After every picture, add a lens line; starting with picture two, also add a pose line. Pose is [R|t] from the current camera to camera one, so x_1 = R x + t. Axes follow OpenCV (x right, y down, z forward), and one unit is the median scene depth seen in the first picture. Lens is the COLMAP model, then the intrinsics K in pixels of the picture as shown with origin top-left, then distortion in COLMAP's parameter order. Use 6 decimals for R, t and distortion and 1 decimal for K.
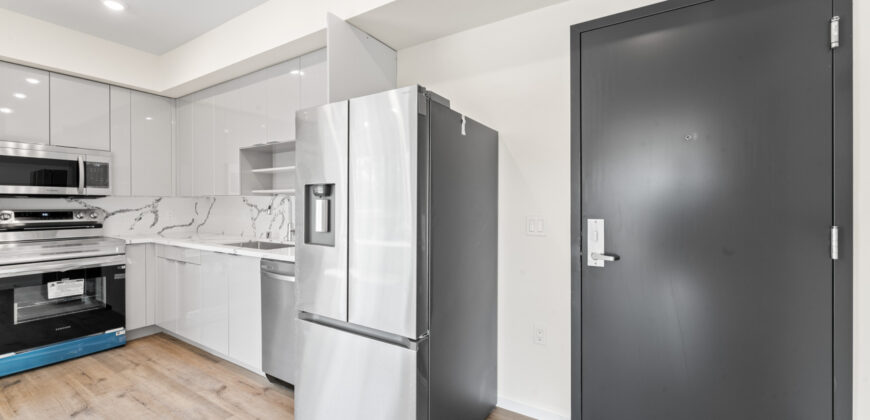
lens RADIAL K [[337.3, 0, 441.8], [0, 337.3, 207.9], [0, 0, 1]] dist [-0.014424, -0.000276]
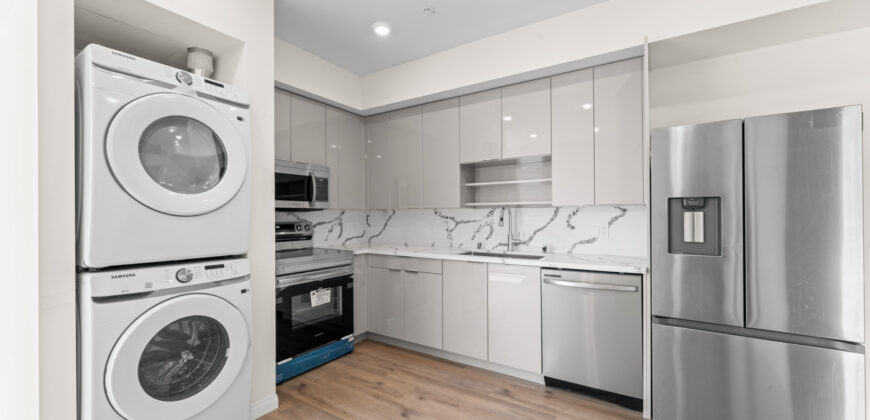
lens RADIAL K [[337.3, 0, 432.8], [0, 337.3, 214.4], [0, 0, 1]] dist [-0.014424, -0.000276]
pose [[0.999011, -0.005944, -0.044068, -0.655685], [0.005456, 0.999923, -0.011175, -0.006172], [0.044131, 0.010923, 0.998966, -0.058742]]
